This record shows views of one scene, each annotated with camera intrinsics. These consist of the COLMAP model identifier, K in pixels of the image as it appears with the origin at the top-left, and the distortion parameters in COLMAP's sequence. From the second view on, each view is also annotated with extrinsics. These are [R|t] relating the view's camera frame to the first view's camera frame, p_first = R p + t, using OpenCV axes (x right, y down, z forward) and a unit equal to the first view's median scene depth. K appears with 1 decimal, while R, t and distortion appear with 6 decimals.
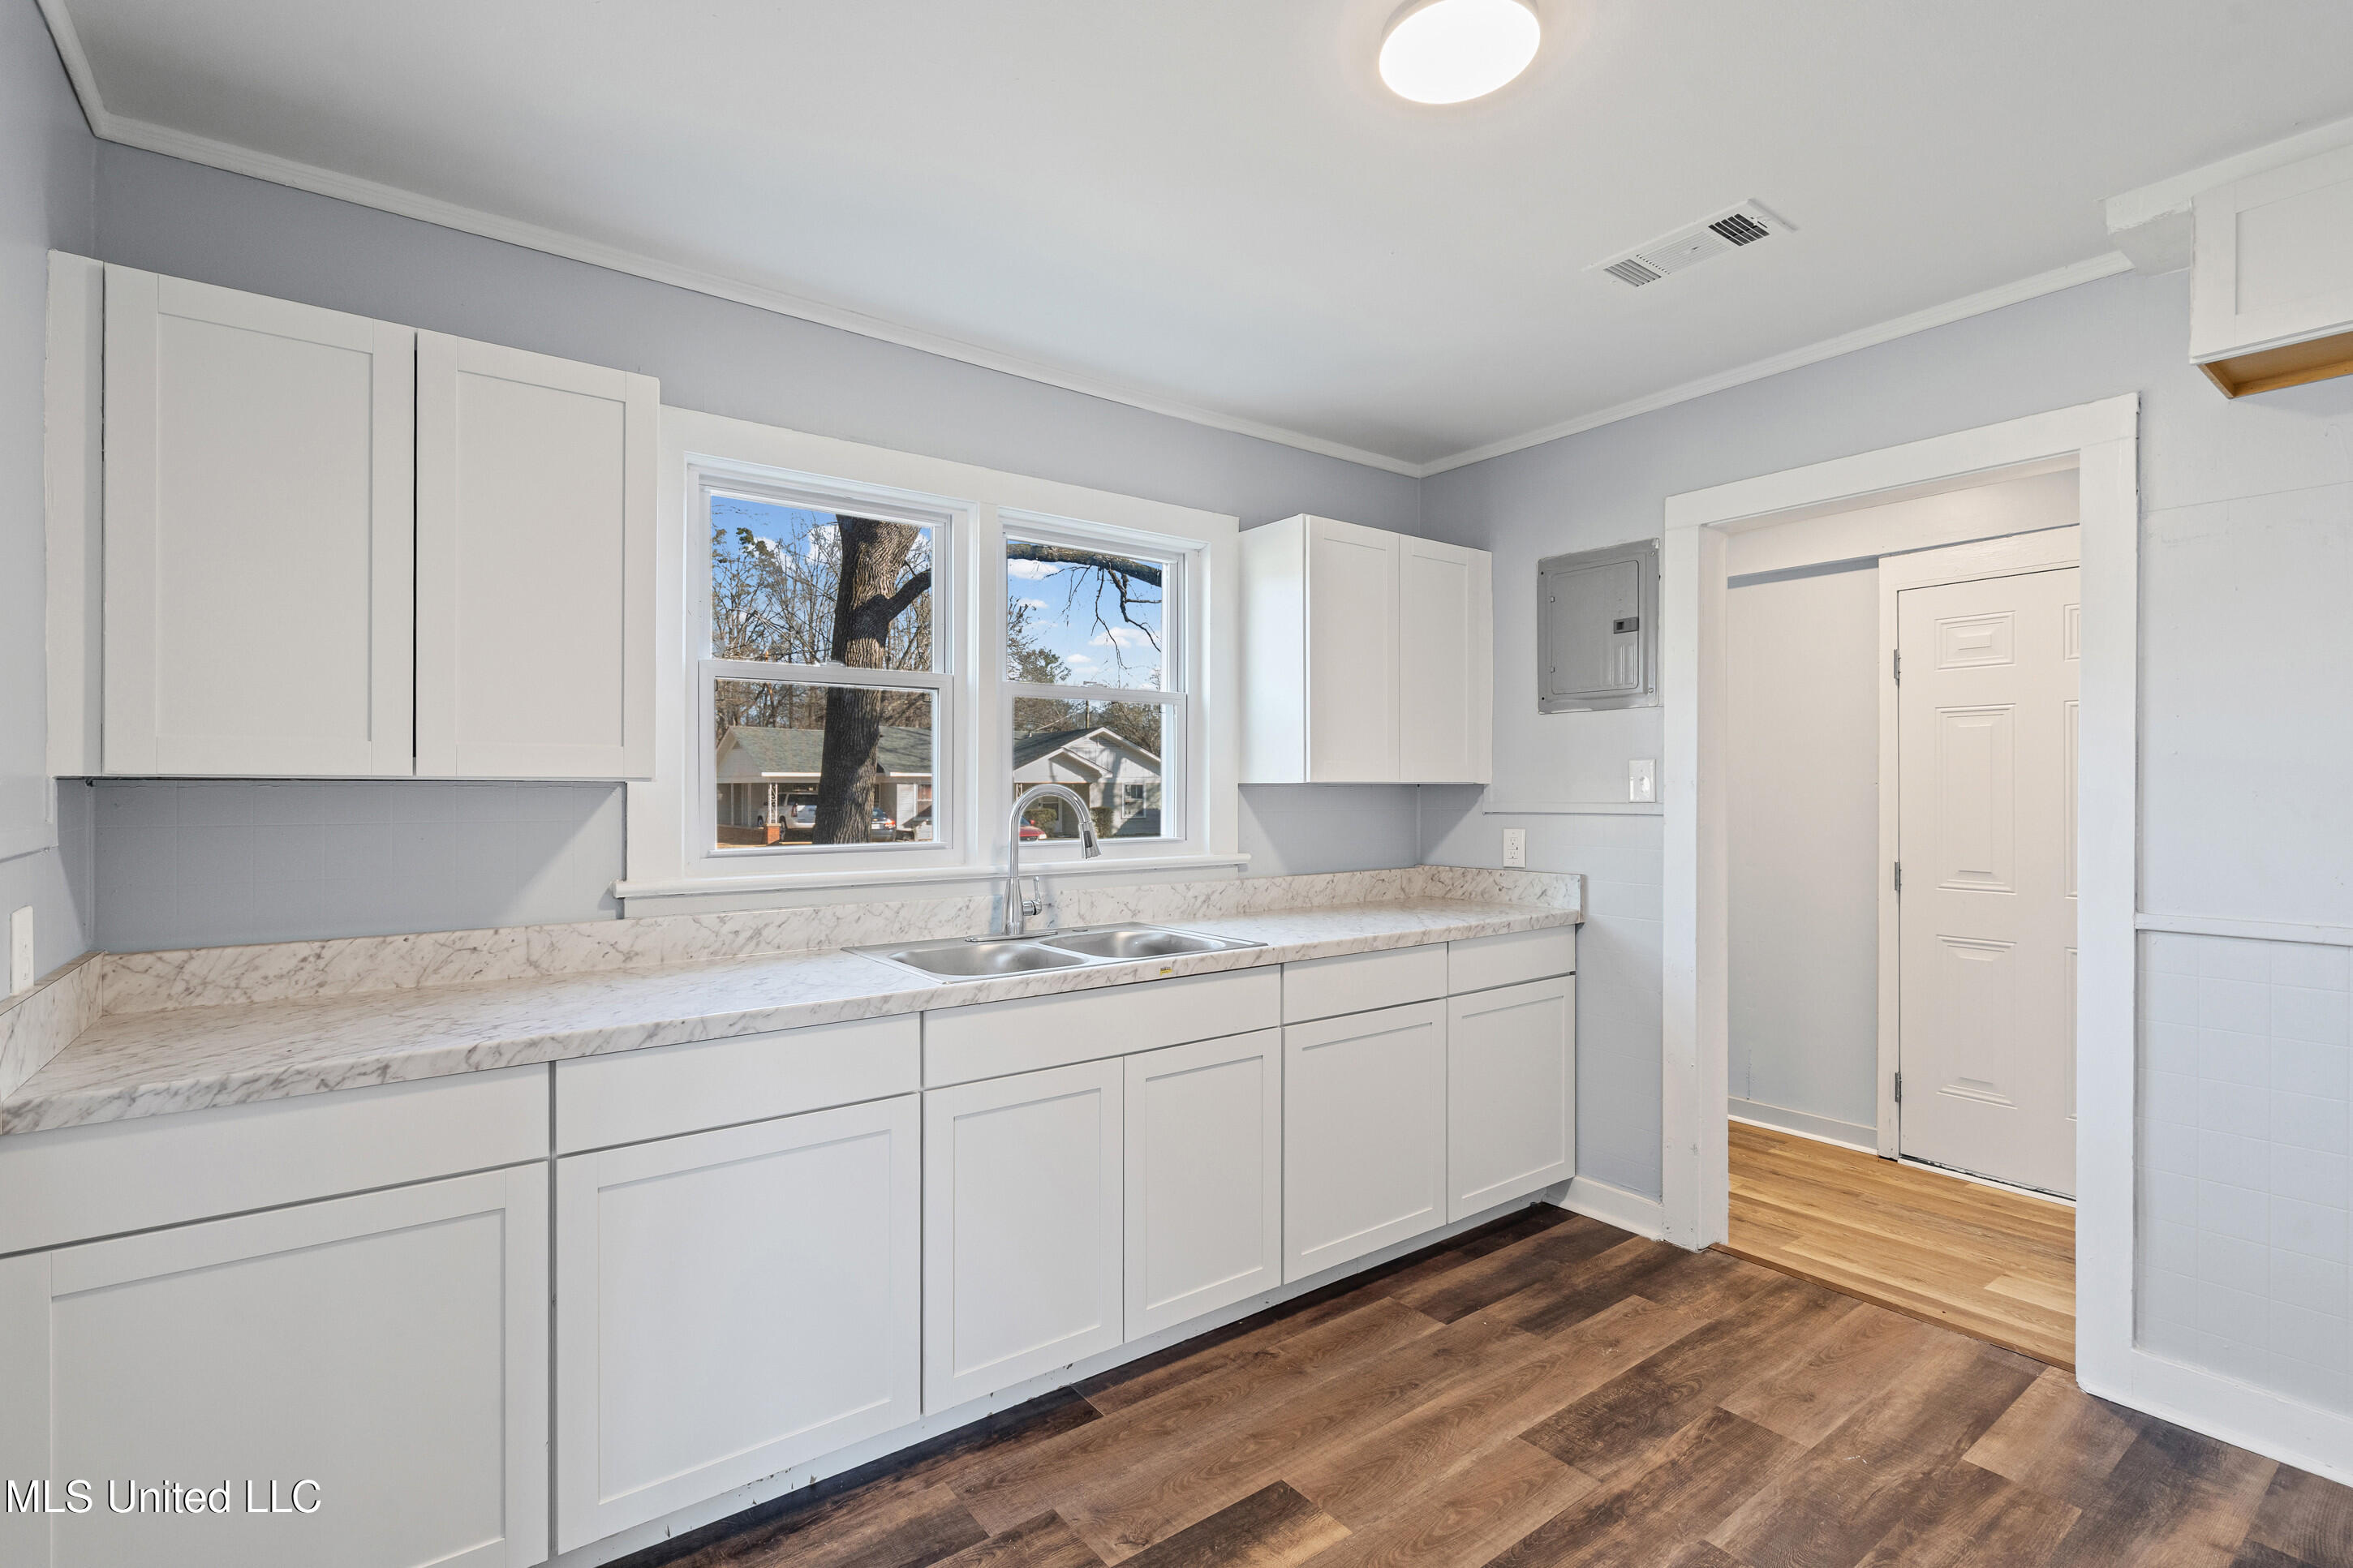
lens RADIAL K [[1067.8, 0, 1164.7], [0, 1067.8, 784.1], [0, 0, 1]] dist [0.000243, 0.000132]
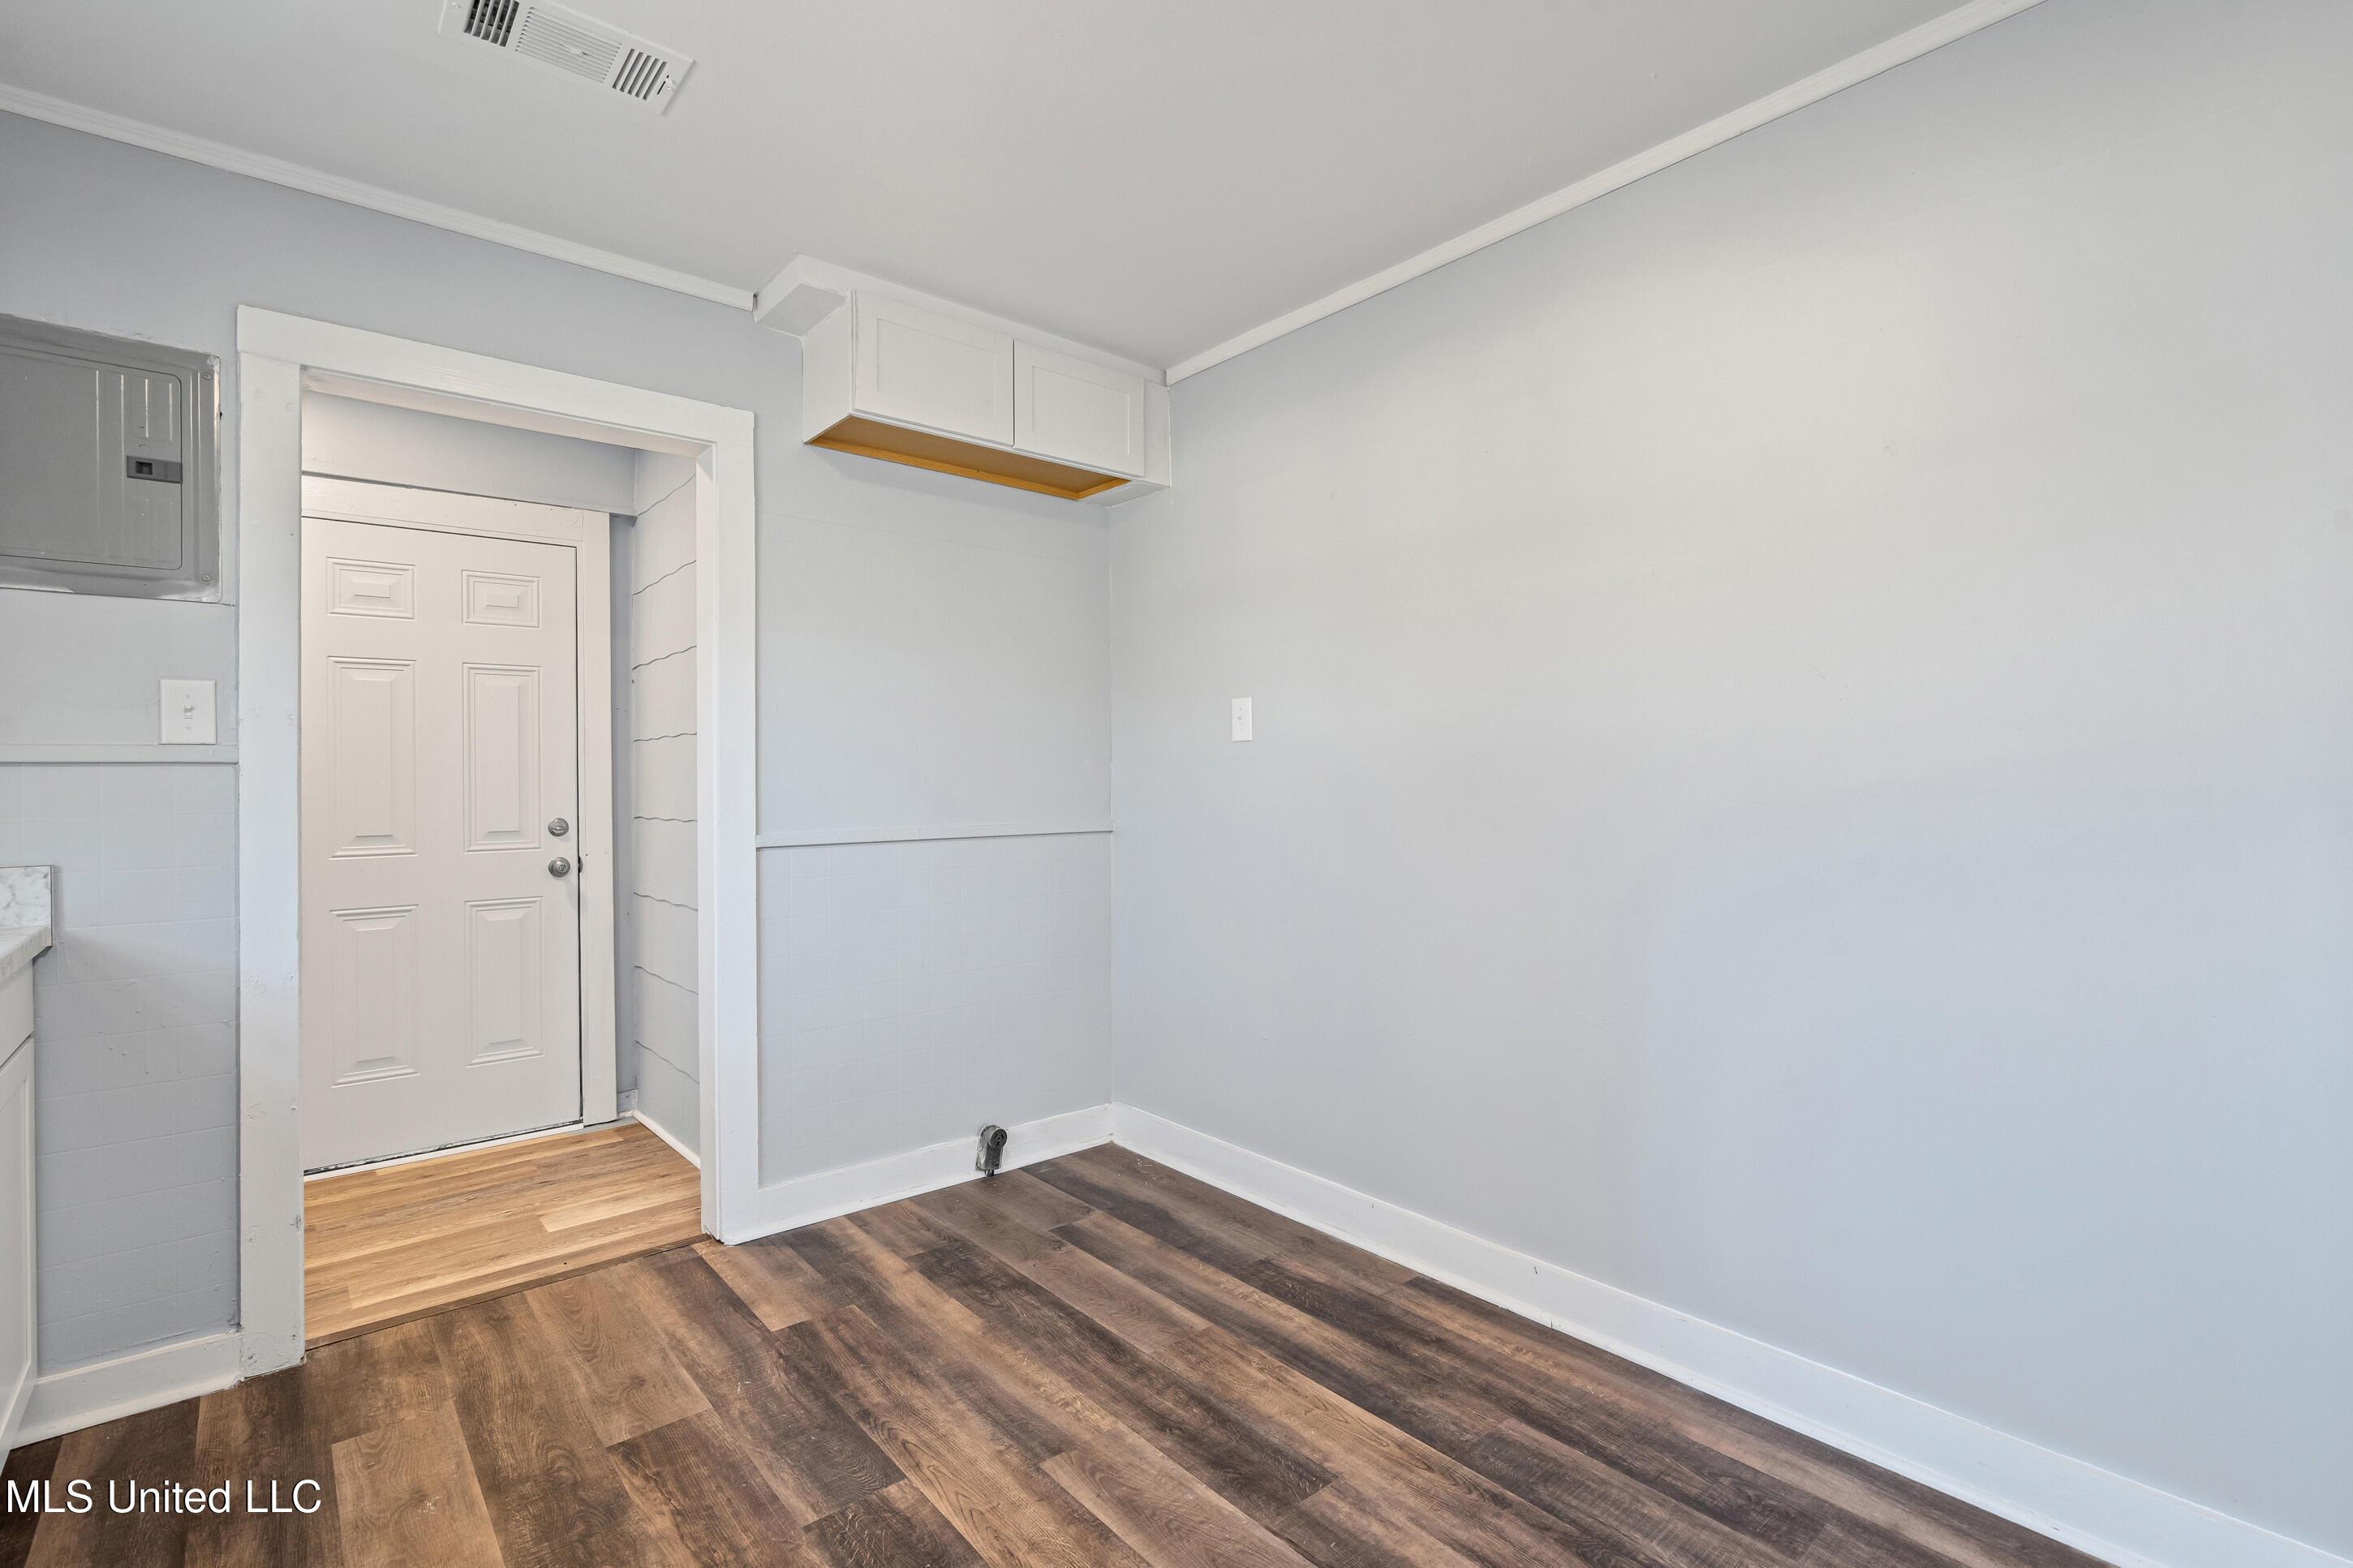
lens RADIAL K [[1067.8, 0, 1147.7], [0, 1067.8, 776.3], [0, 0, 1]] dist [0.000243, 0.000132]
pose [[-0.055986, 0.002252, 0.998429, -0.289899], [0.004973, 0.999986, -0.001977, 0.048135], [-0.998419, 0.004855, -0.055997, 0.516679]]
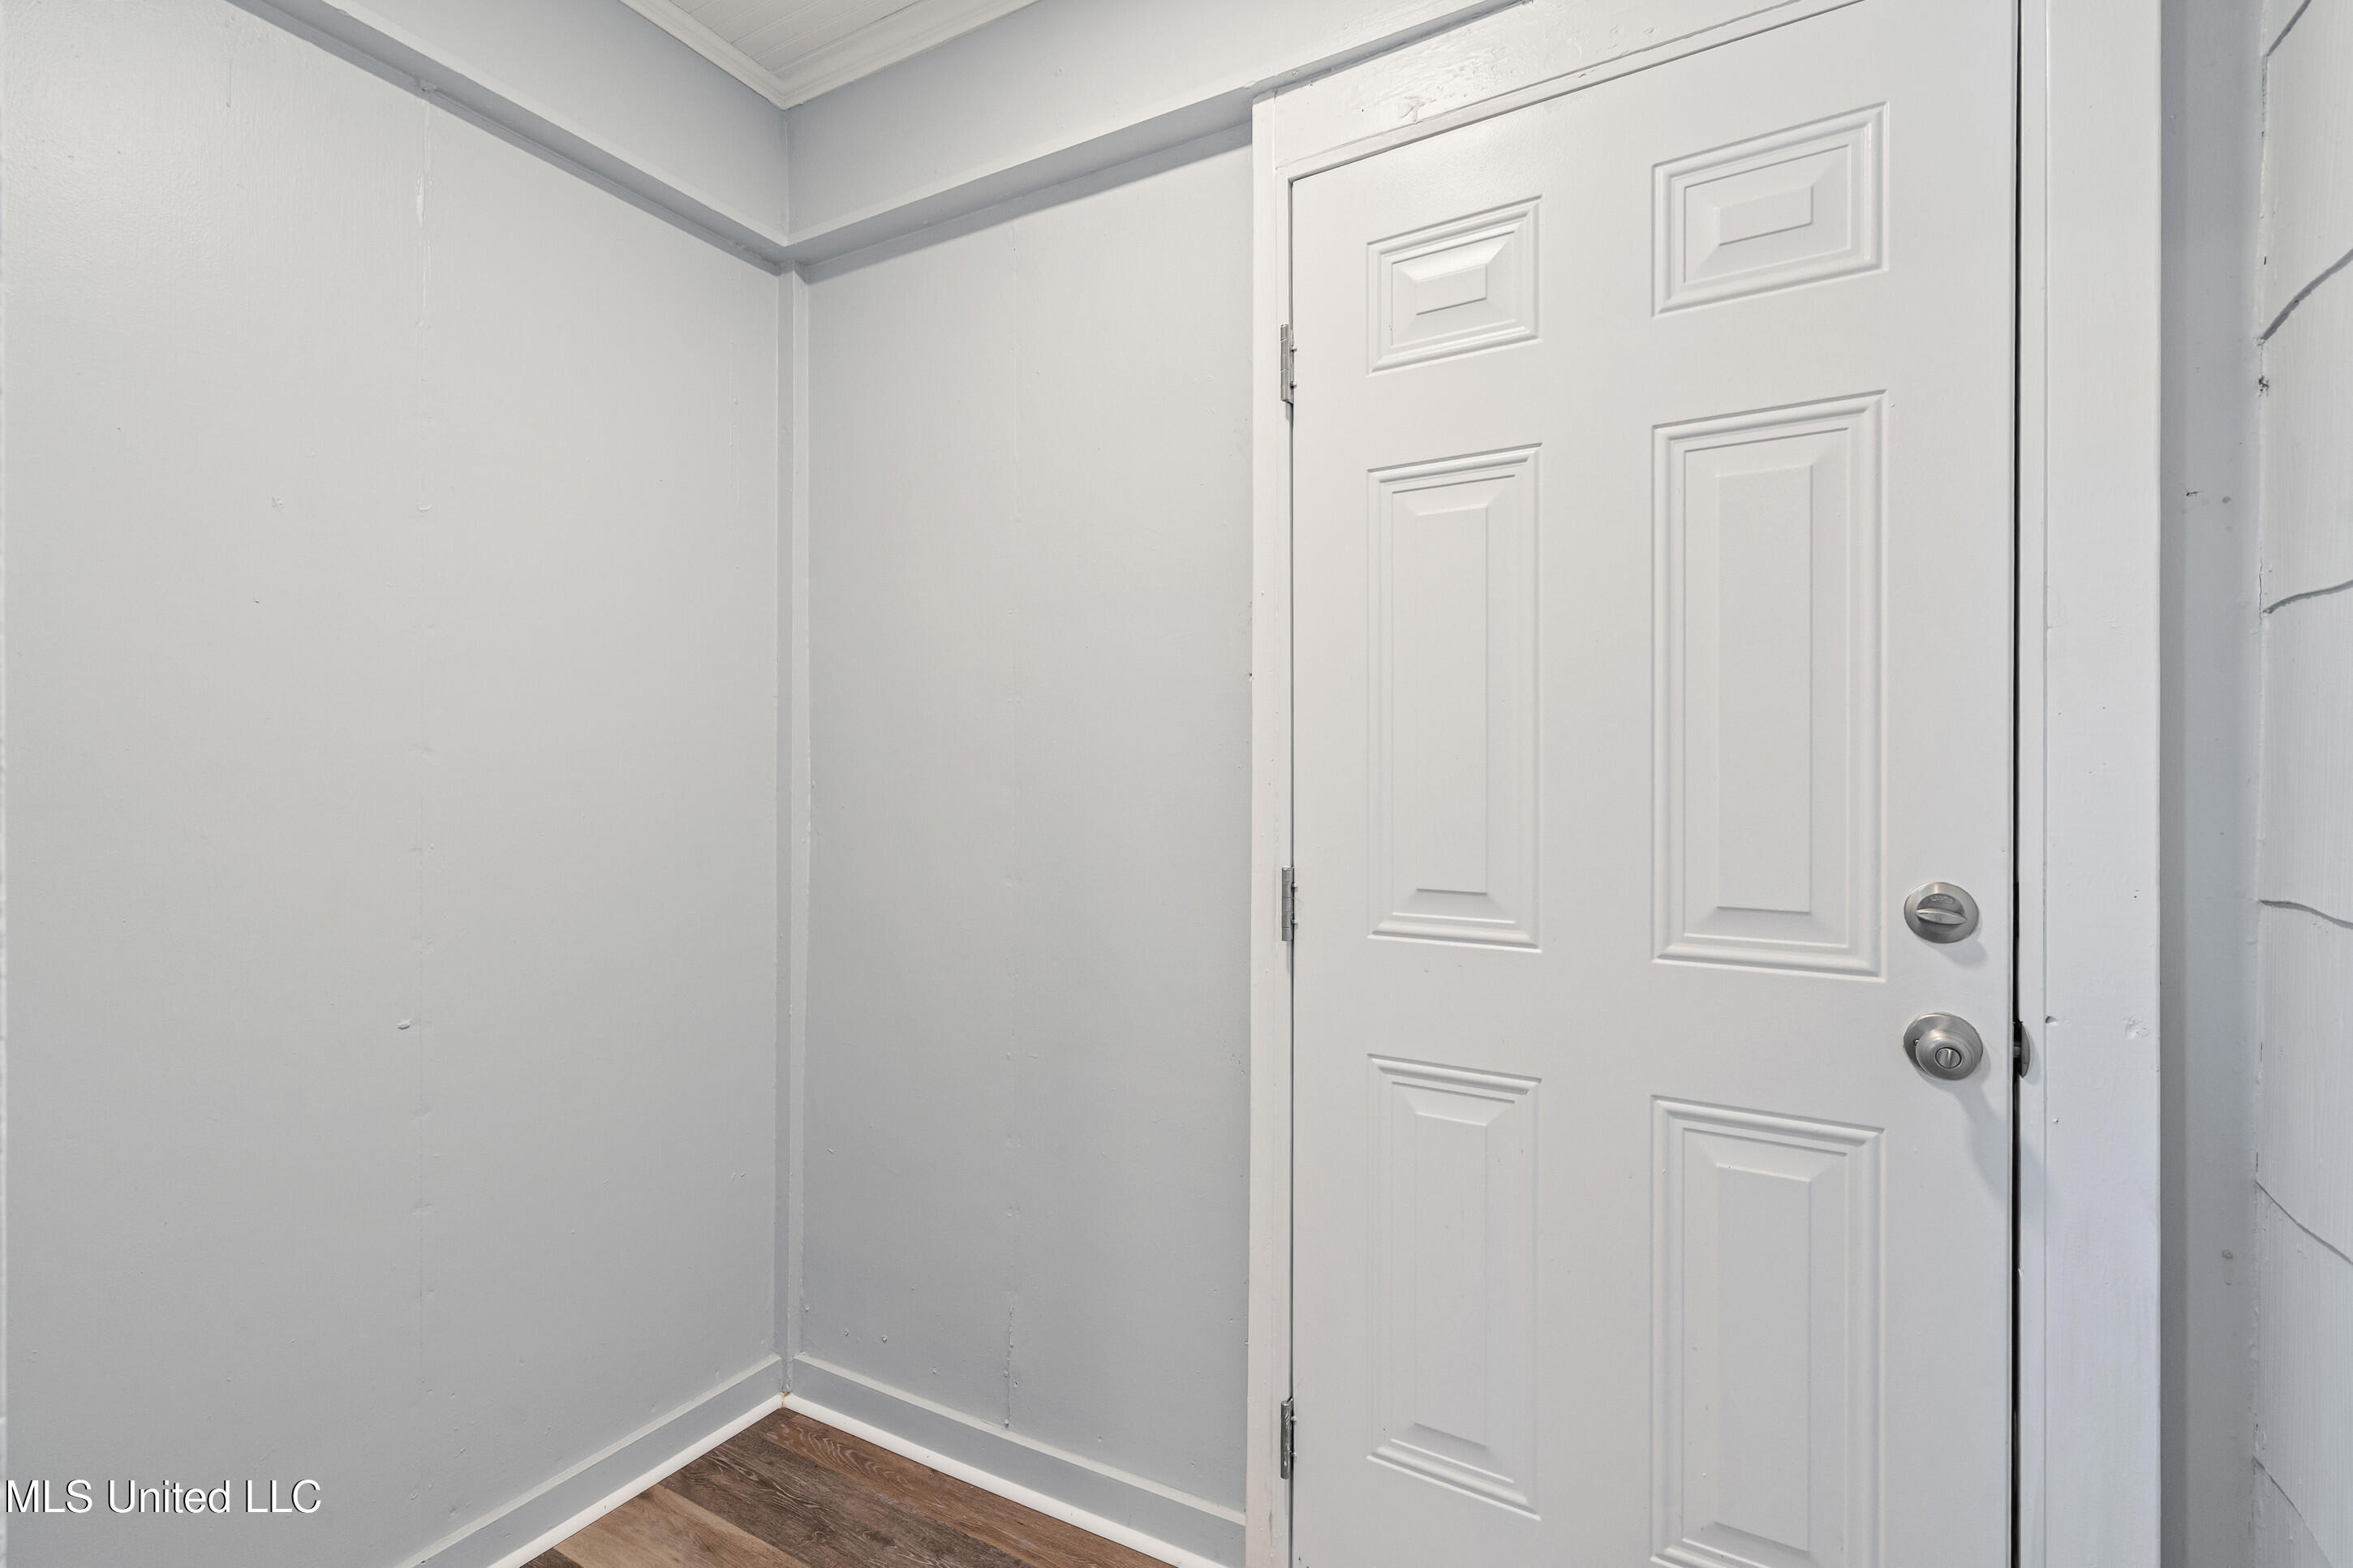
lens RADIAL K [[1067.8, 0, 1173.3], [0, 1067.8, 771.3], [0, 0, 1]] dist [0.000243, 0.000132]
pose [[0.921573, -0.000060, 0.388206, 0.711047], [-0.002025, 0.999986, 0.004962, 0.051028], [-0.388200, -0.005359, 0.921559, 0.940423]]
